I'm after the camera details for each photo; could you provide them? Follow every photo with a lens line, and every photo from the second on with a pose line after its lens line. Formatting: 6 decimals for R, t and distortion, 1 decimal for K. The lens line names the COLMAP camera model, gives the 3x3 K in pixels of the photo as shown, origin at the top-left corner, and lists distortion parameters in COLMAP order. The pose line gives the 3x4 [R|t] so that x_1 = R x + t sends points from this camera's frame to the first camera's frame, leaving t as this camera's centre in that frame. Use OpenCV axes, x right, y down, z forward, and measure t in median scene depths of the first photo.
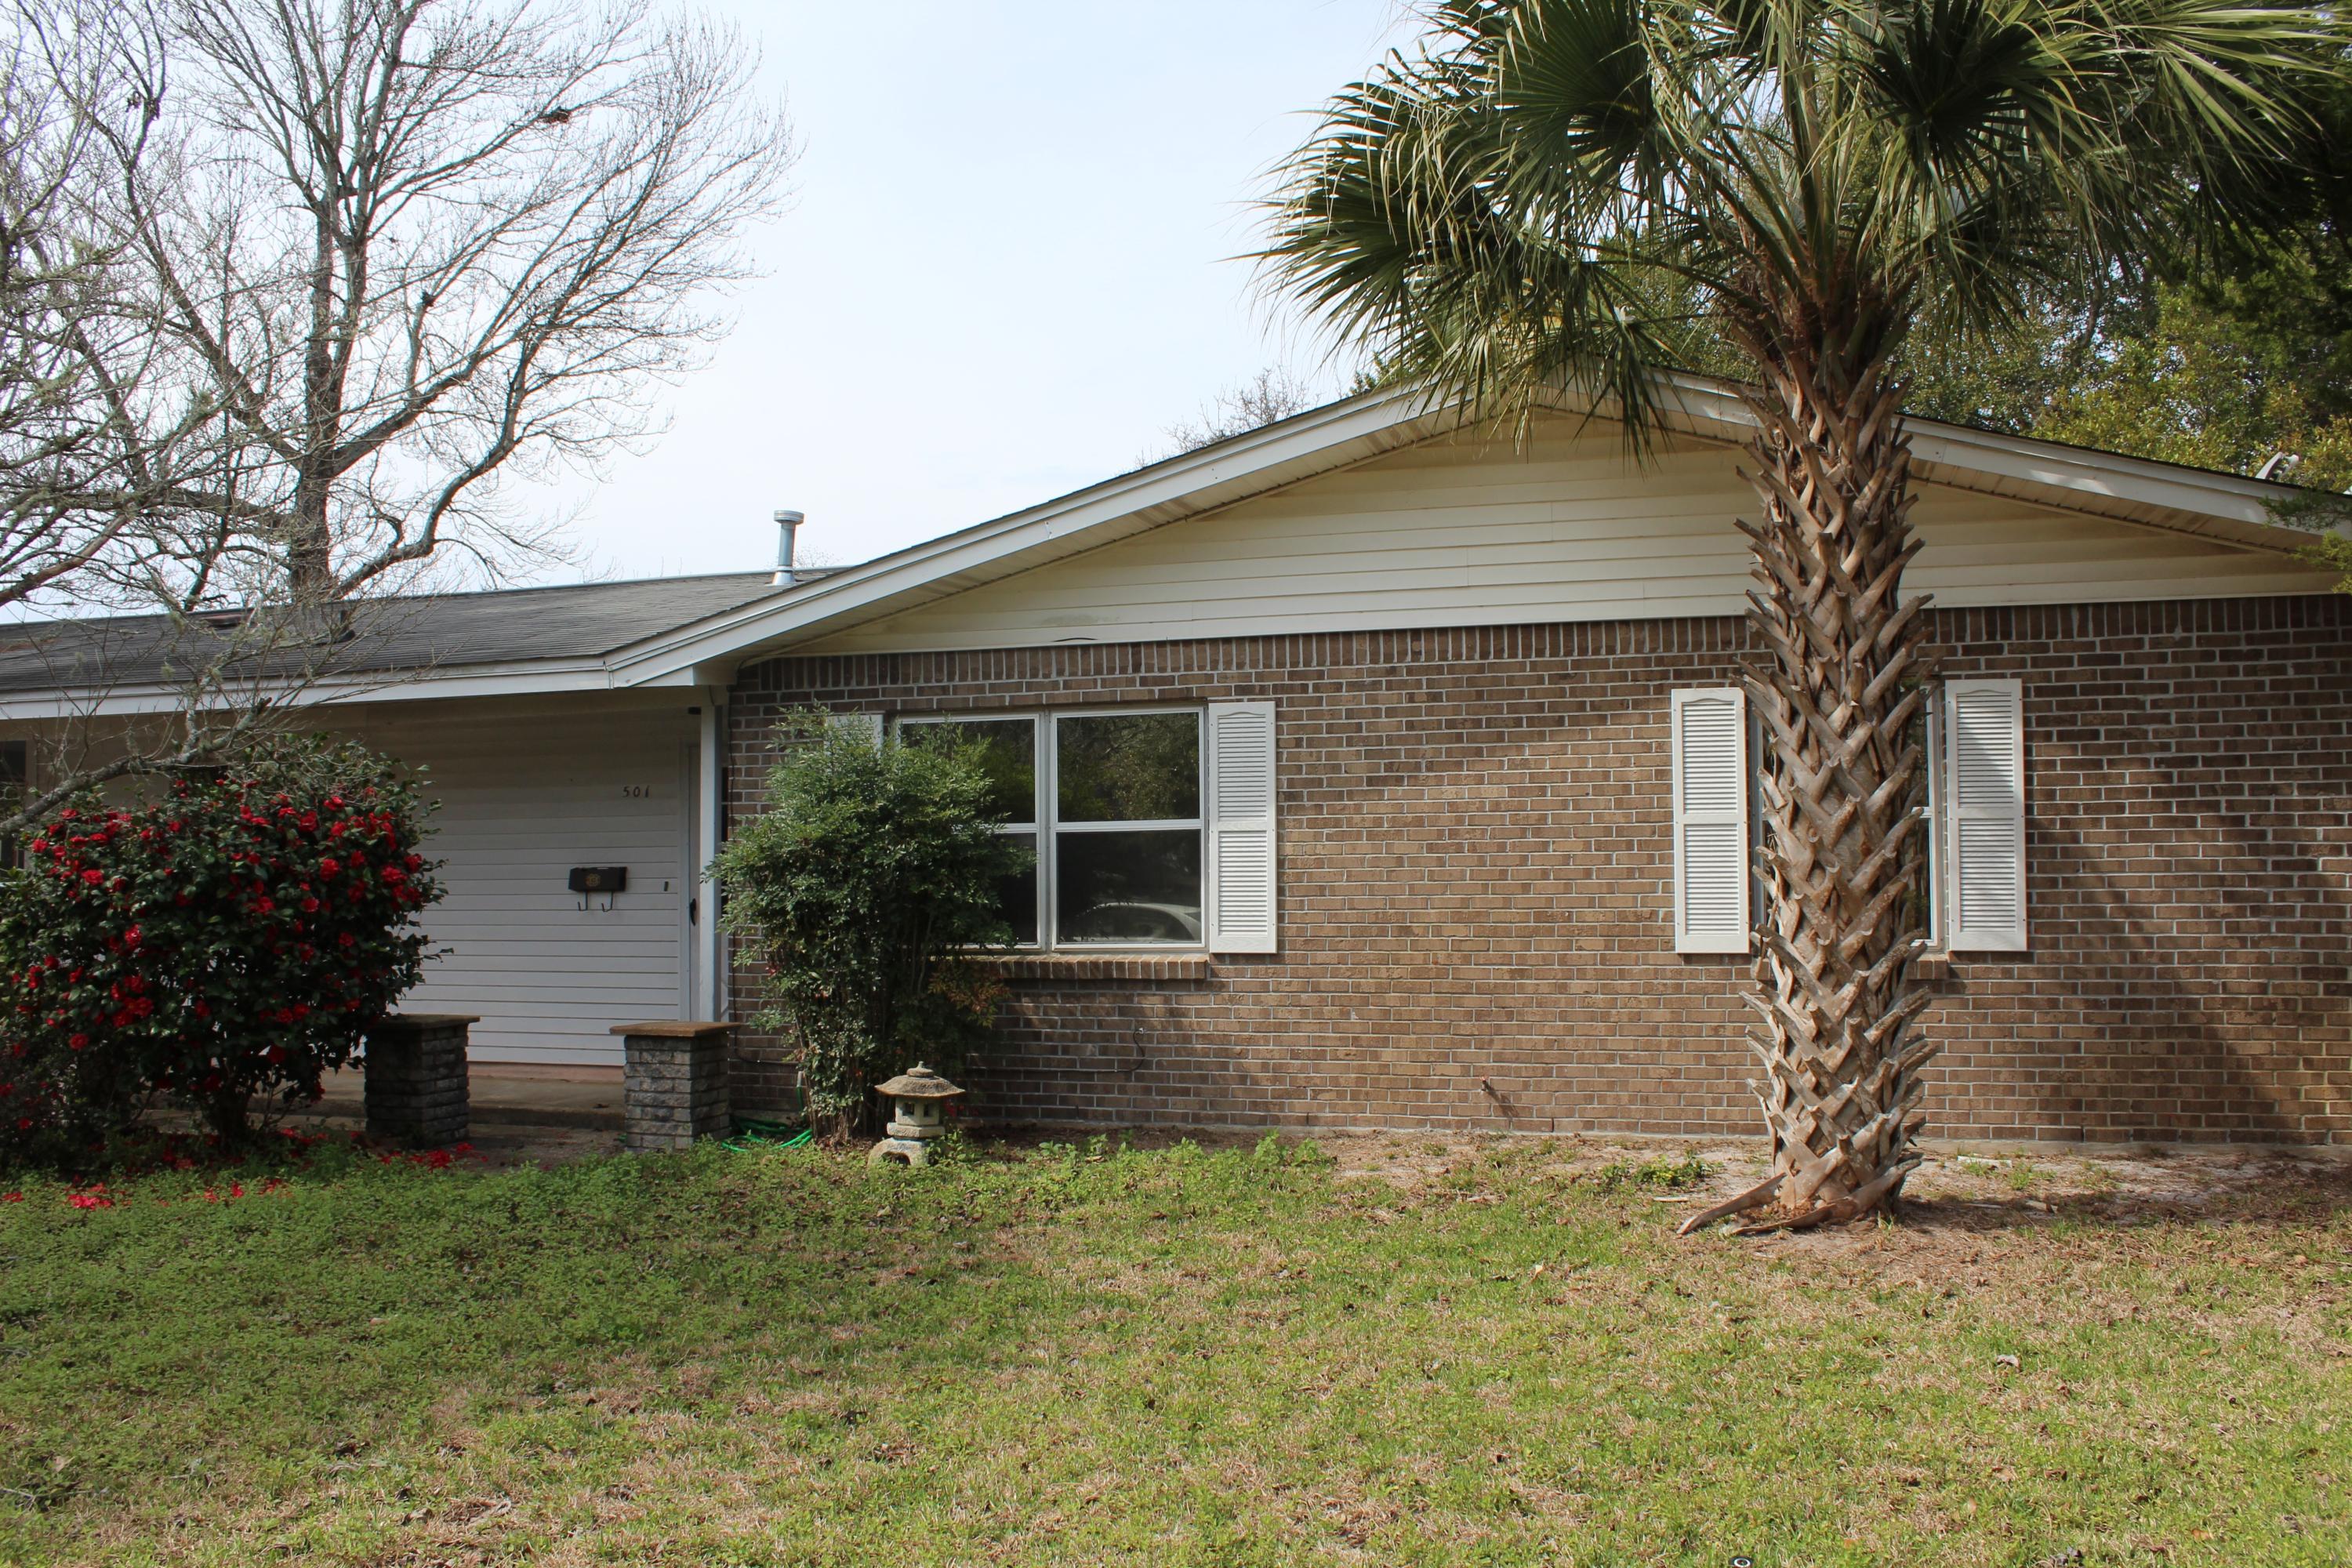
lens RADIAL K [[2020.6, 0, 1174.6], [0, 2020.6, 798.4], [0, 0, 1]] dist [-0.150593, 0.167872]
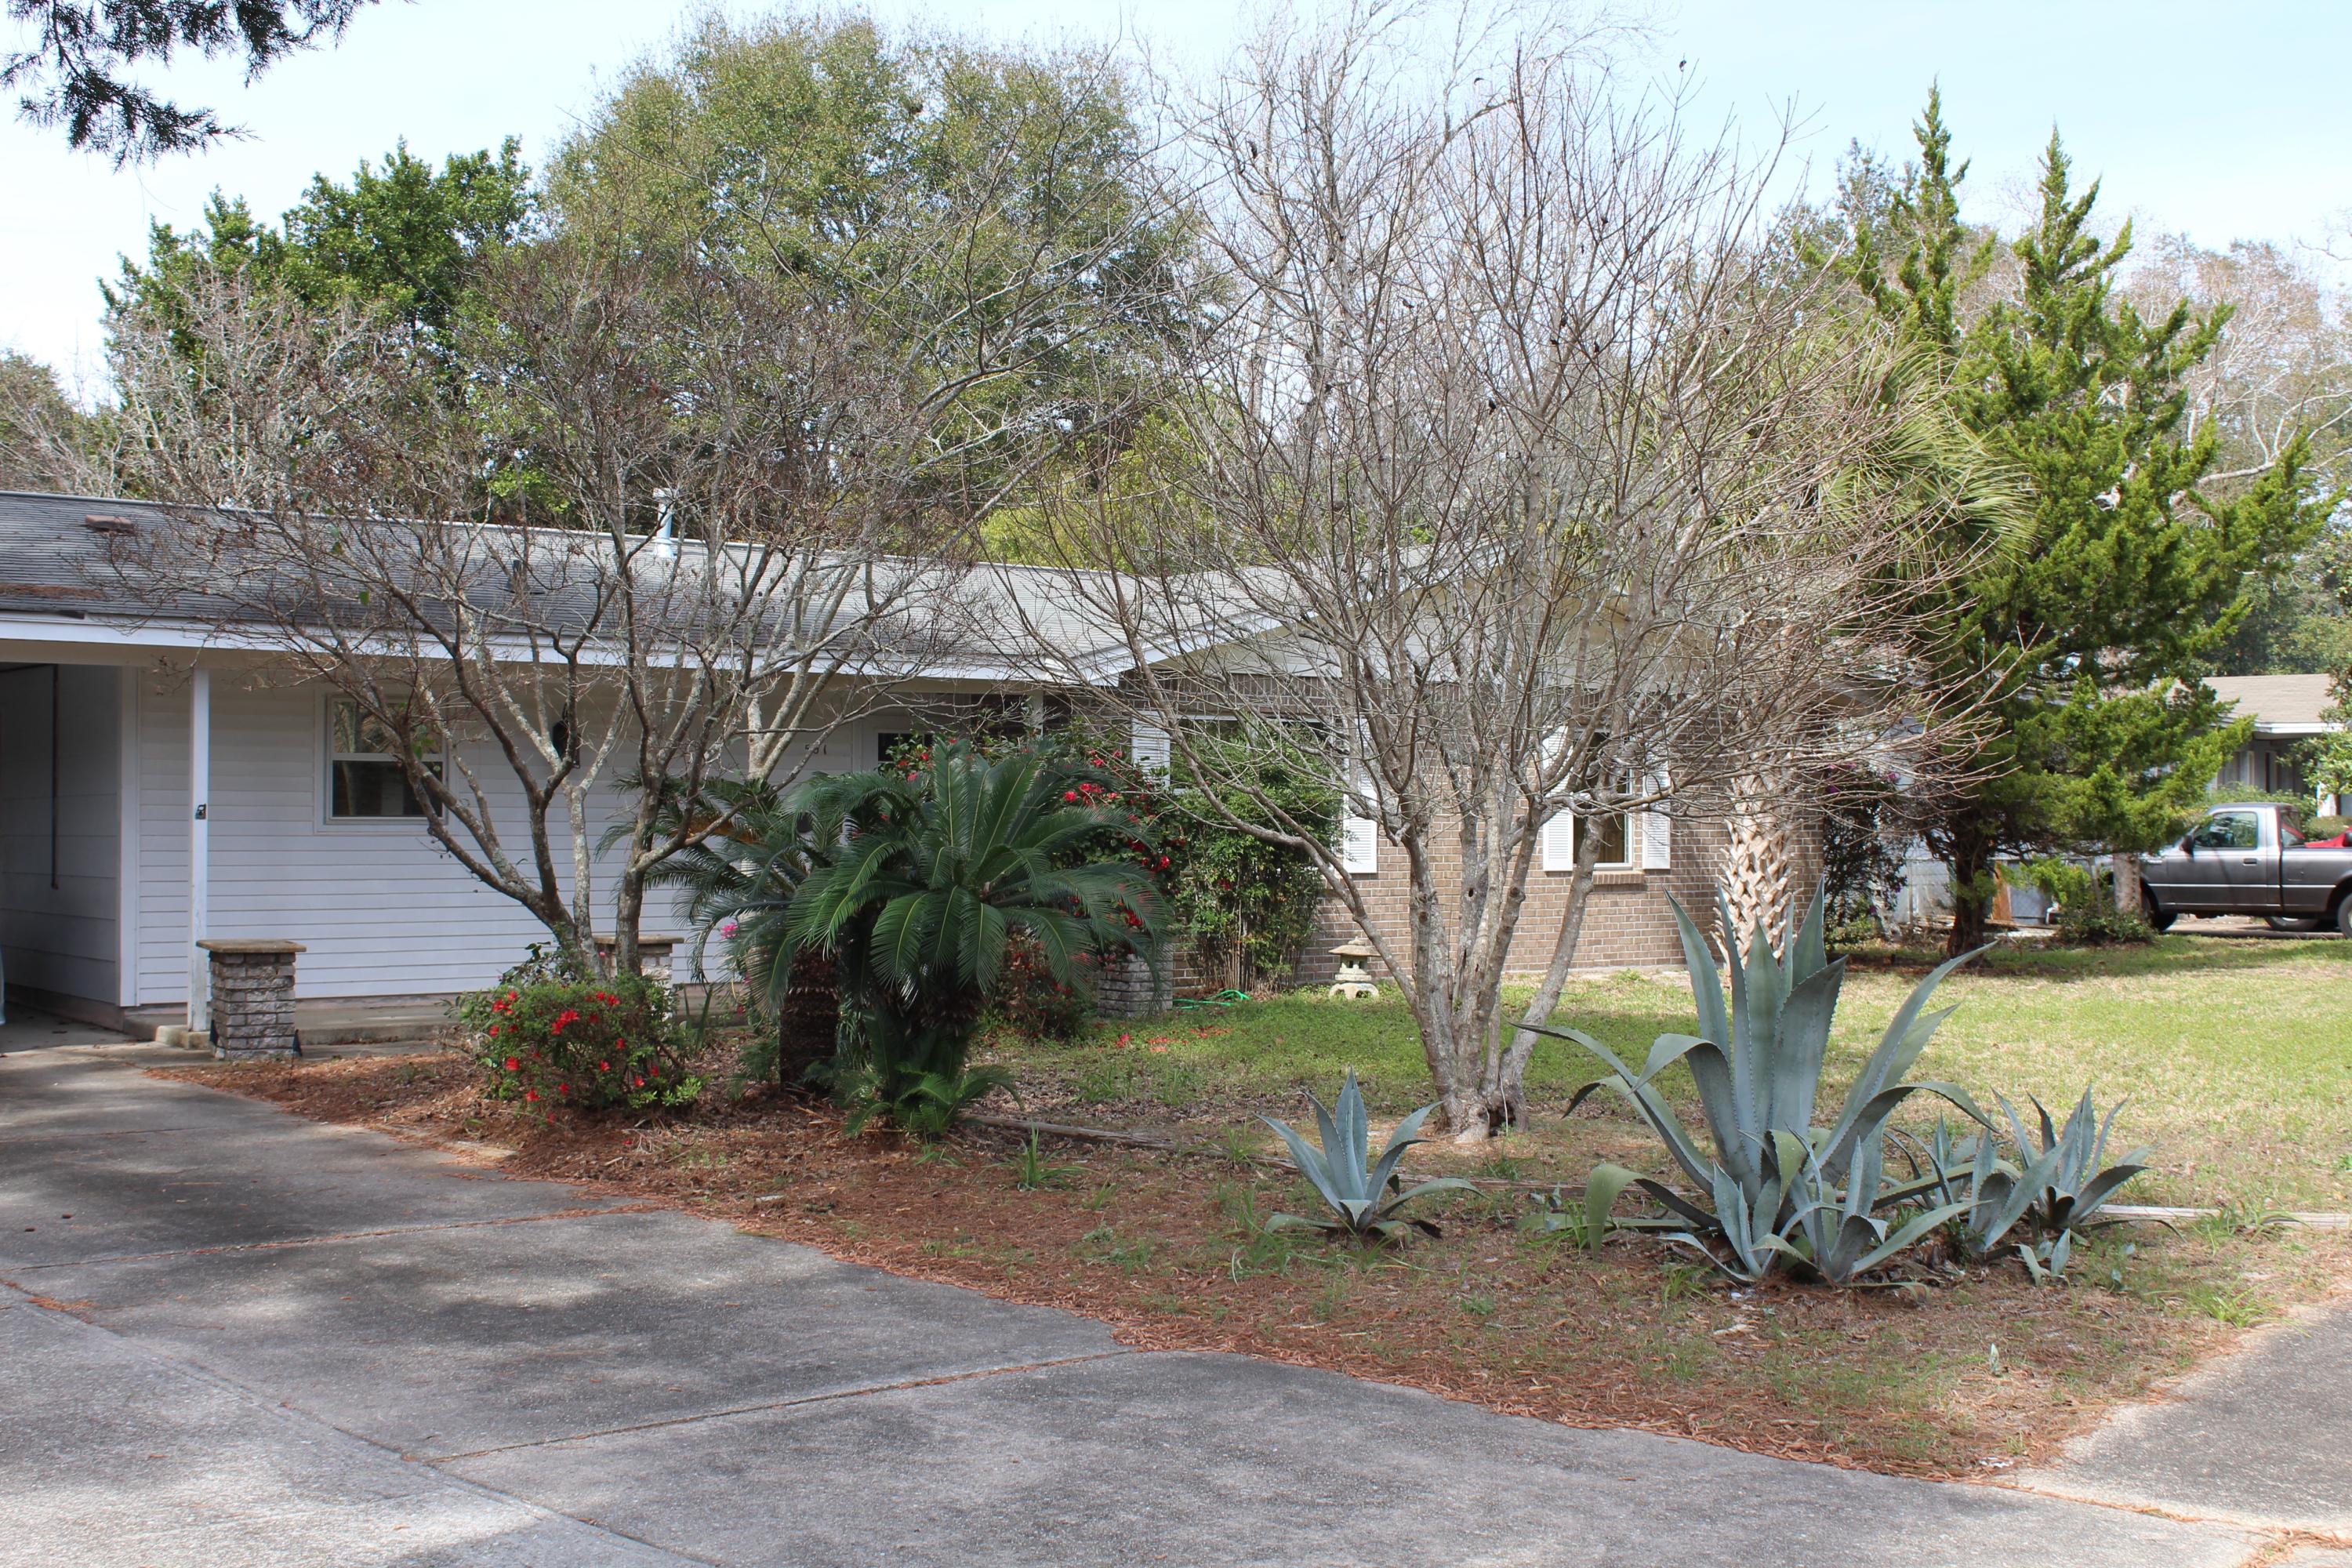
lens RADIAL K [[2628.9, 0, 1177.3], [0, 2628.9, 838.1], [0, 0, 1]] dist [-0.053361, 0.021637]
pose [[0.590248, 0.010742, 0.807150, -1.798711], [-0.038389, 0.999154, 0.014776, 0.023872], [-0.806308, -0.039708, 0.590161, -0.137810]]
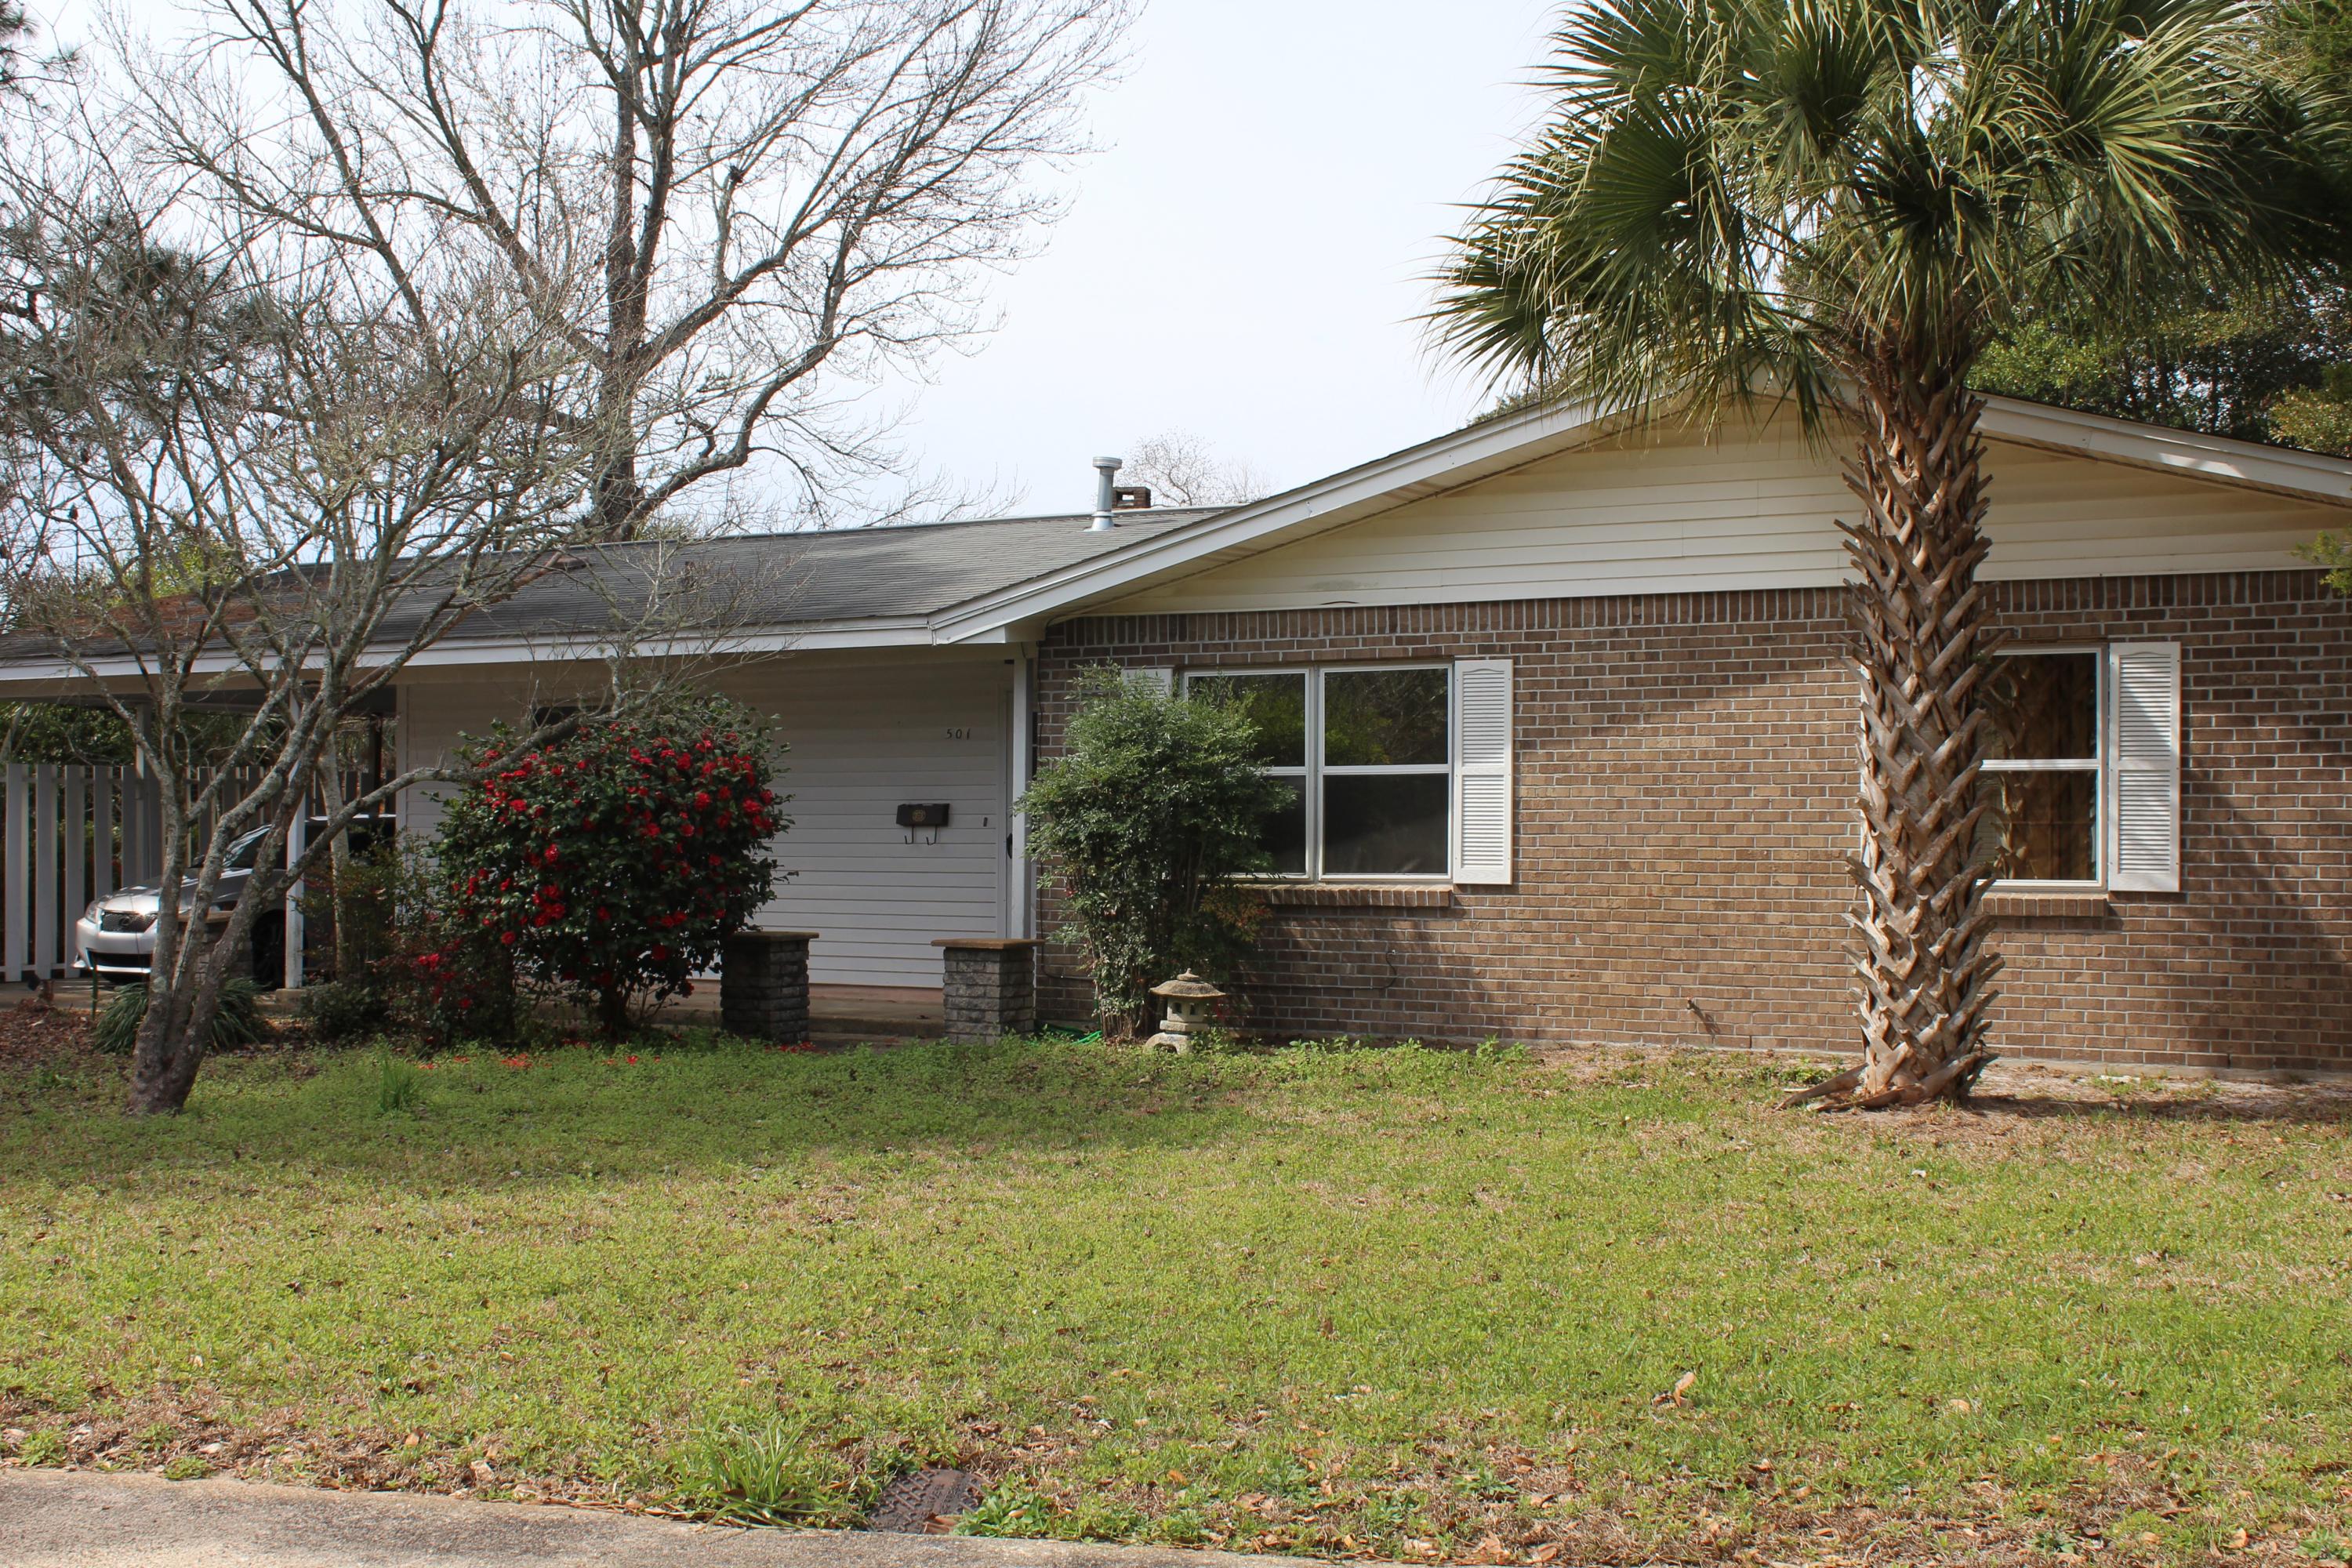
lens RADIAL K [[2640.7, 0, 1177.2], [0, 2640.7, 823.7], [0, 0, 1]] dist [0.005567, 0.015337]
pose [[0.982470, 0.011865, -0.186043, 0.144264], [-0.005149, 0.999319, 0.036538, -0.009951], [0.186350, -0.034940, 0.981862, -0.485812]]
